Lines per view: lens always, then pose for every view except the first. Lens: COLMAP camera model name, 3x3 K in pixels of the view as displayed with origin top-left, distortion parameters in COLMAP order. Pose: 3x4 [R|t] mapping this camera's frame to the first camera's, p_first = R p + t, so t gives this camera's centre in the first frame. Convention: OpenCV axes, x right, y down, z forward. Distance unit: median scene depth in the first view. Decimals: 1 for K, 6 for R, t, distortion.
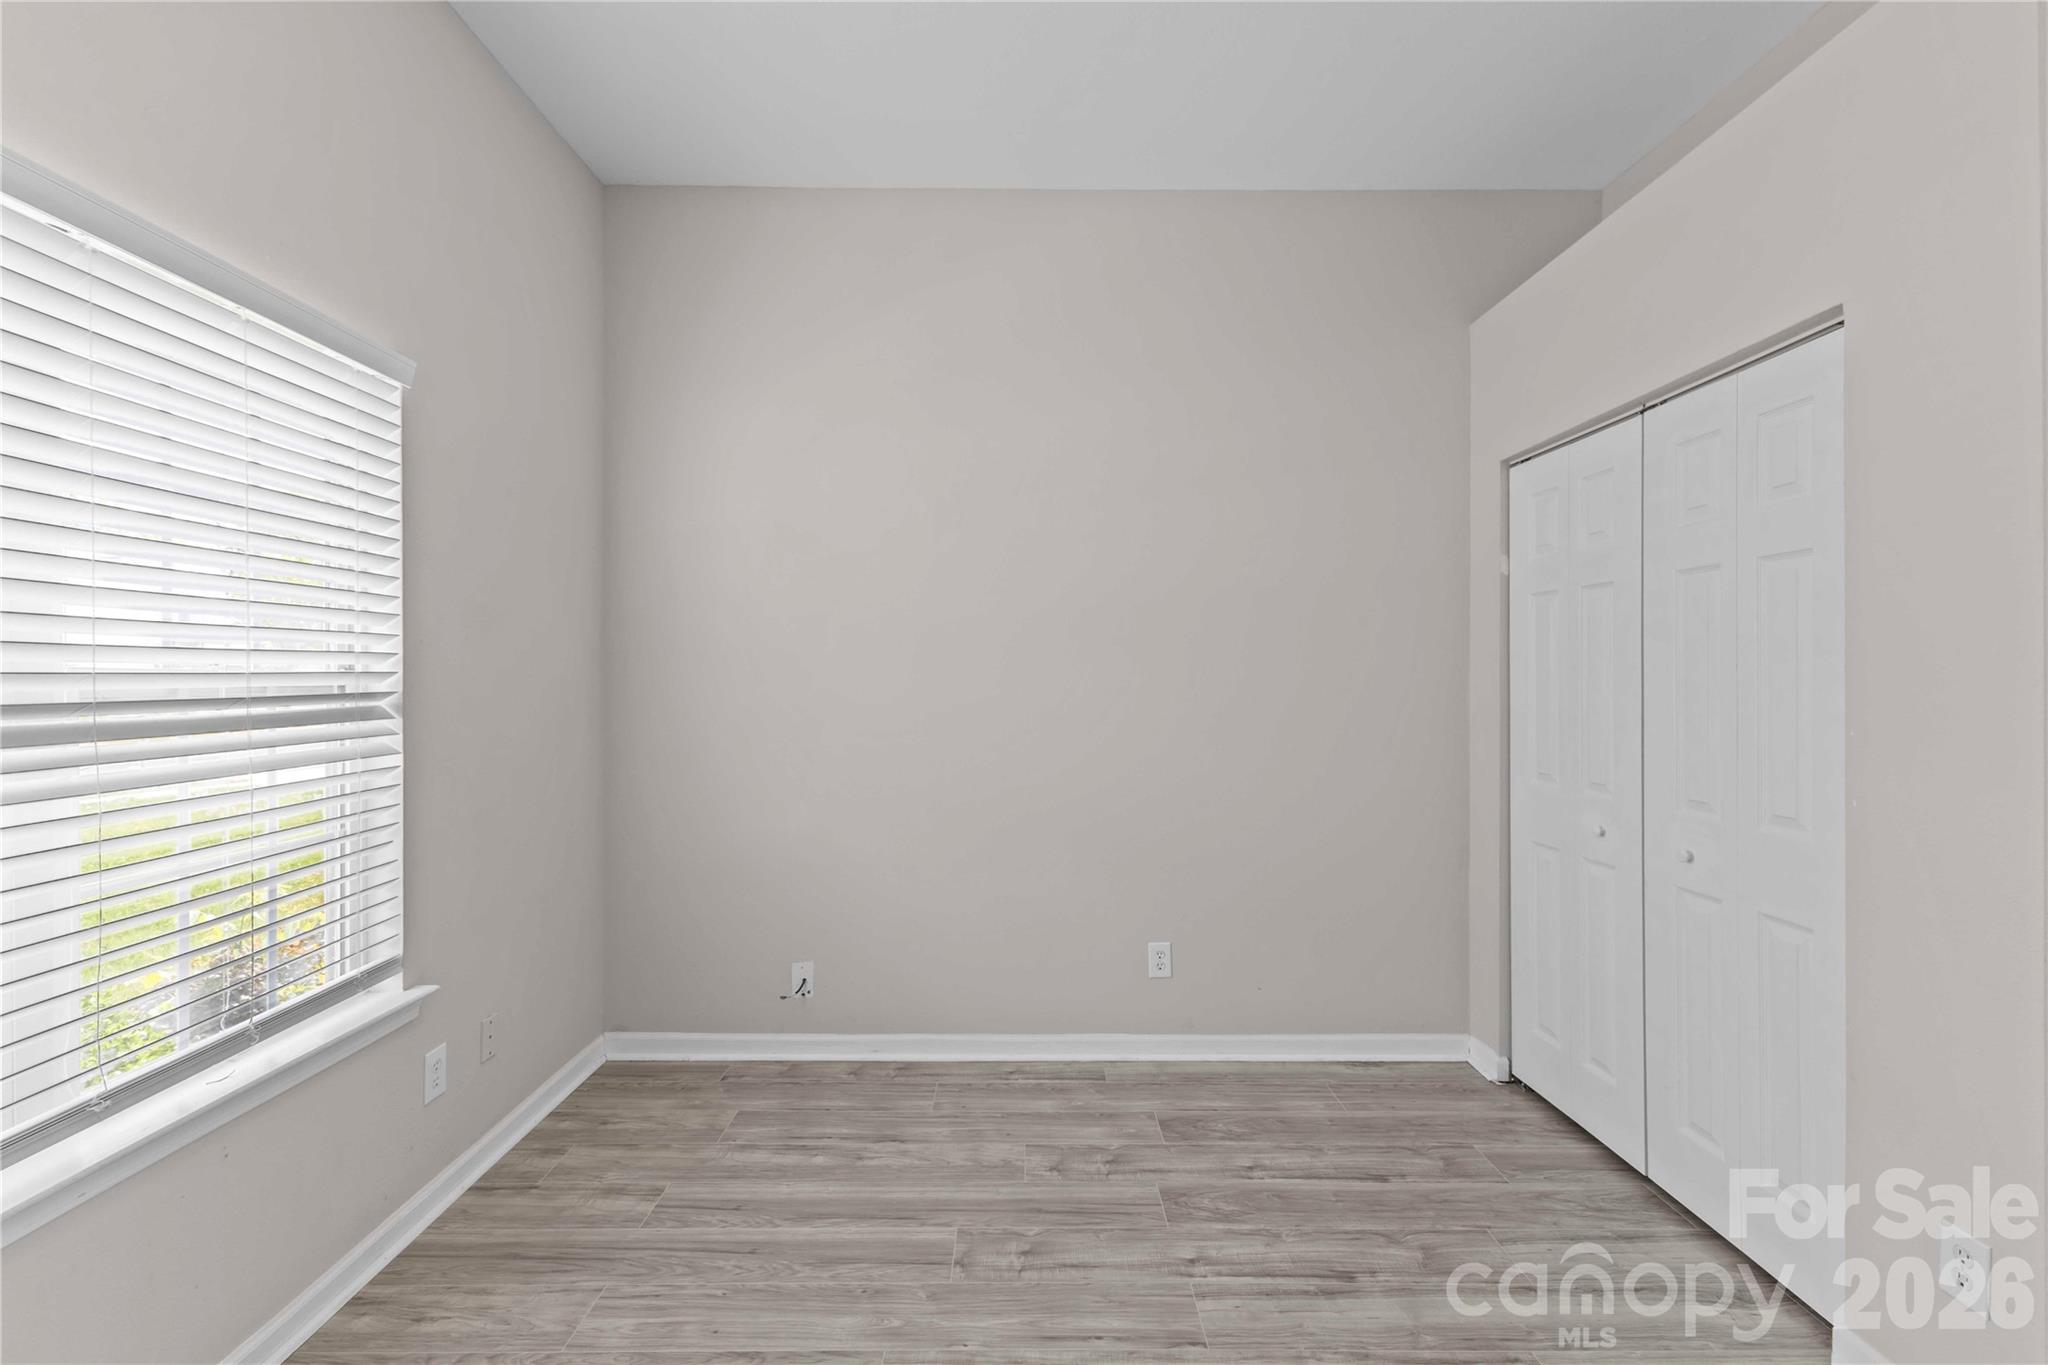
lens RADIAL K [[878.4, 0, 1021.6], [0, 878.4, 683.1], [0, 0, 1]] dist [0.003013, 0.000054]
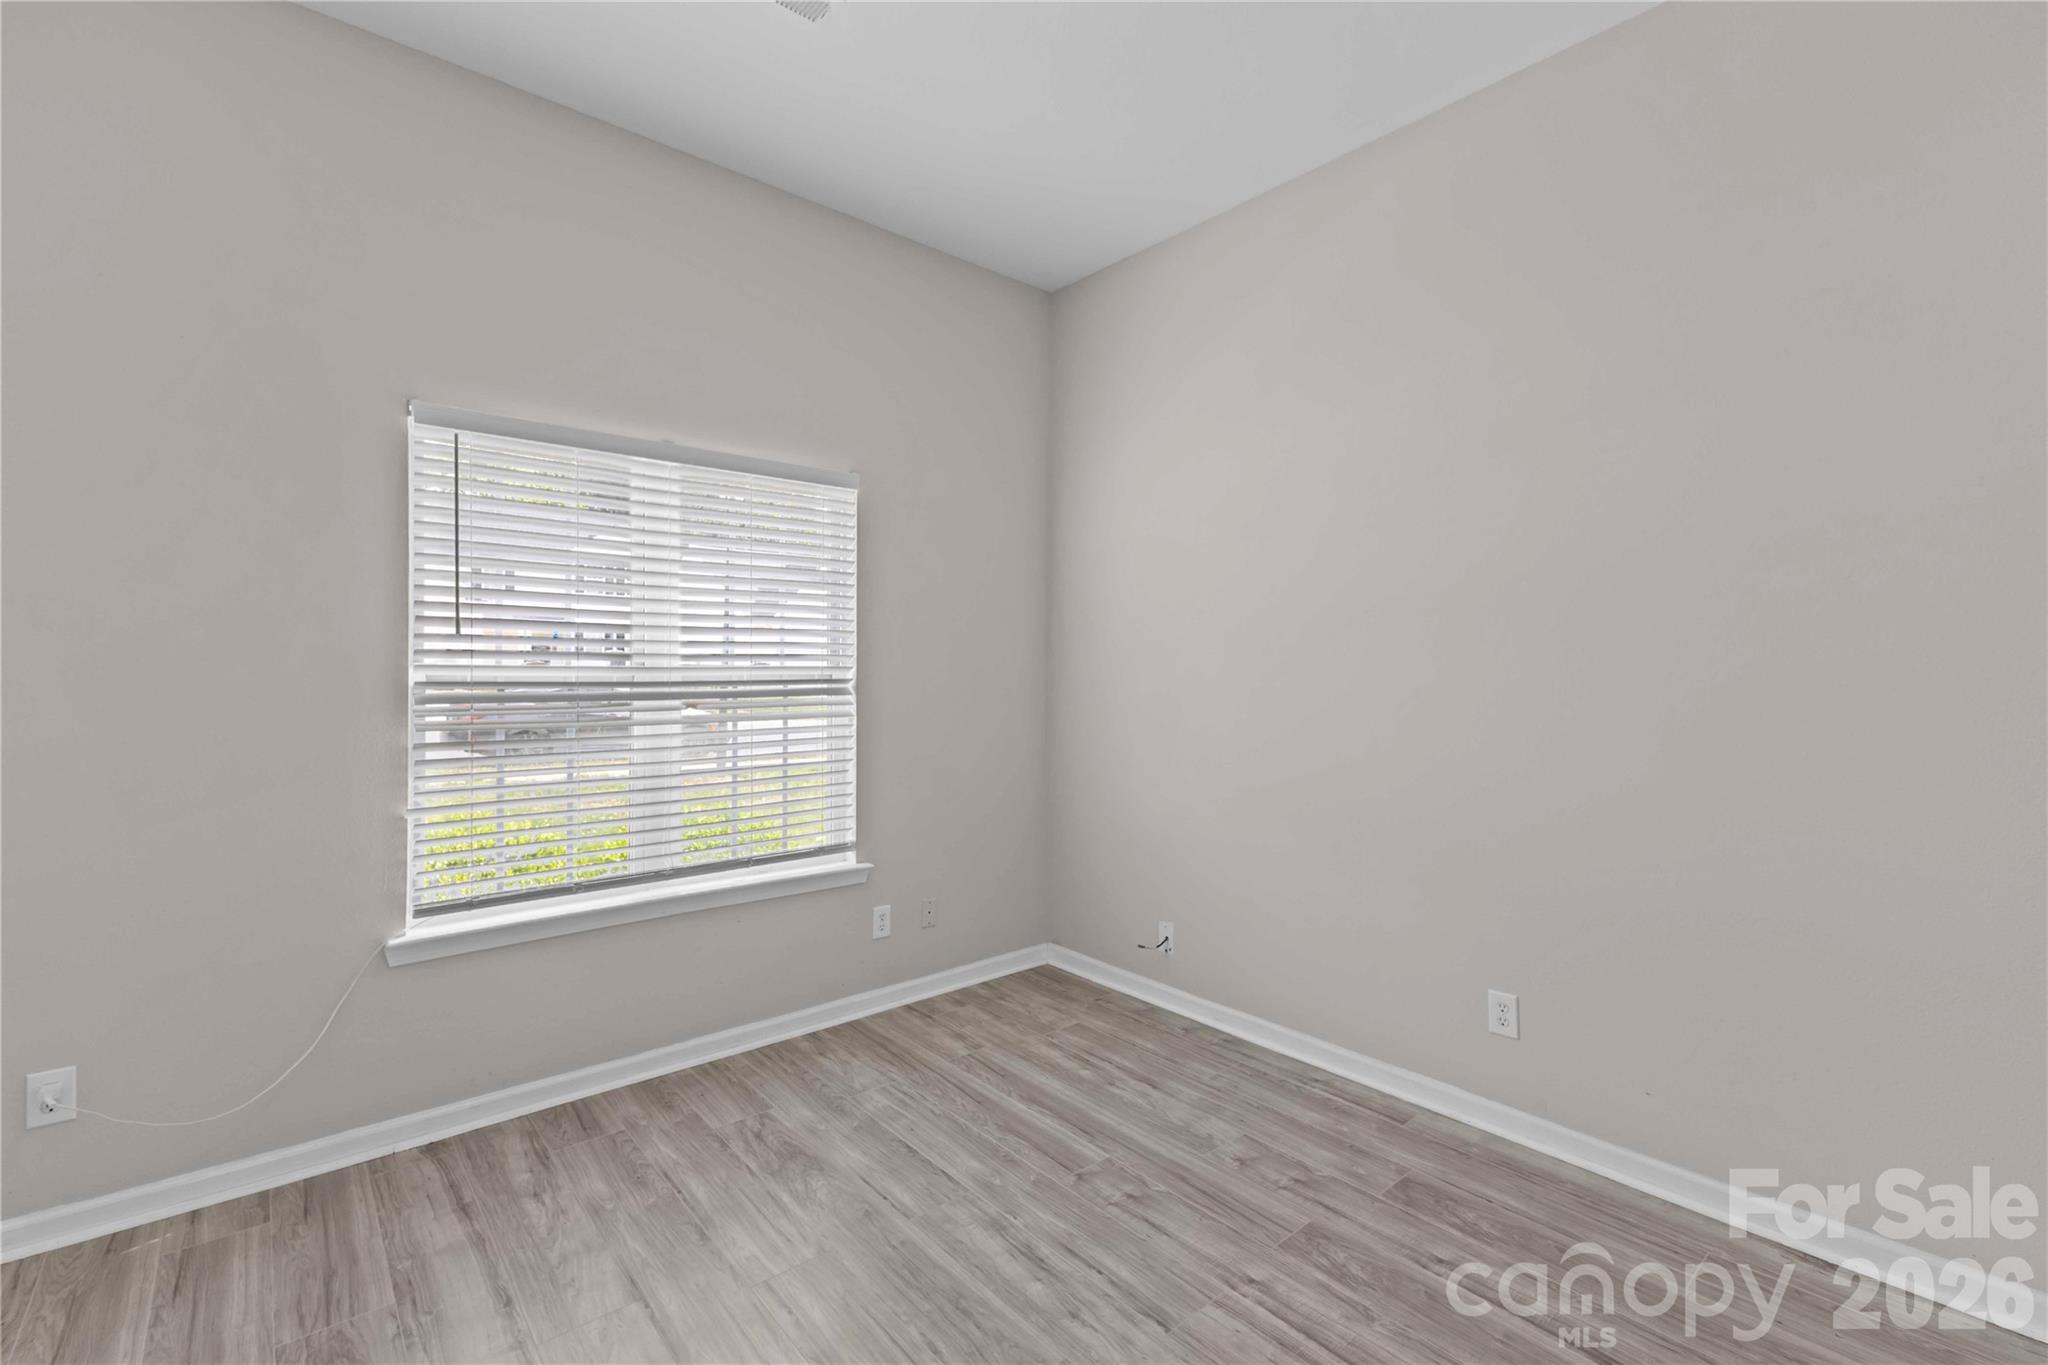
lens RADIAL K [[878.4, 0, 1018.3], [0, 878.4, 672.6], [0, 0, 1]] dist [0.003013, 0.000054]
pose [[0.647126, 0.002138, -0.762380, 0.682284], [-0.006043, 0.999979, -0.002325, 0.000711], [0.762359, 0.006112, 0.647125, 0.166947]]
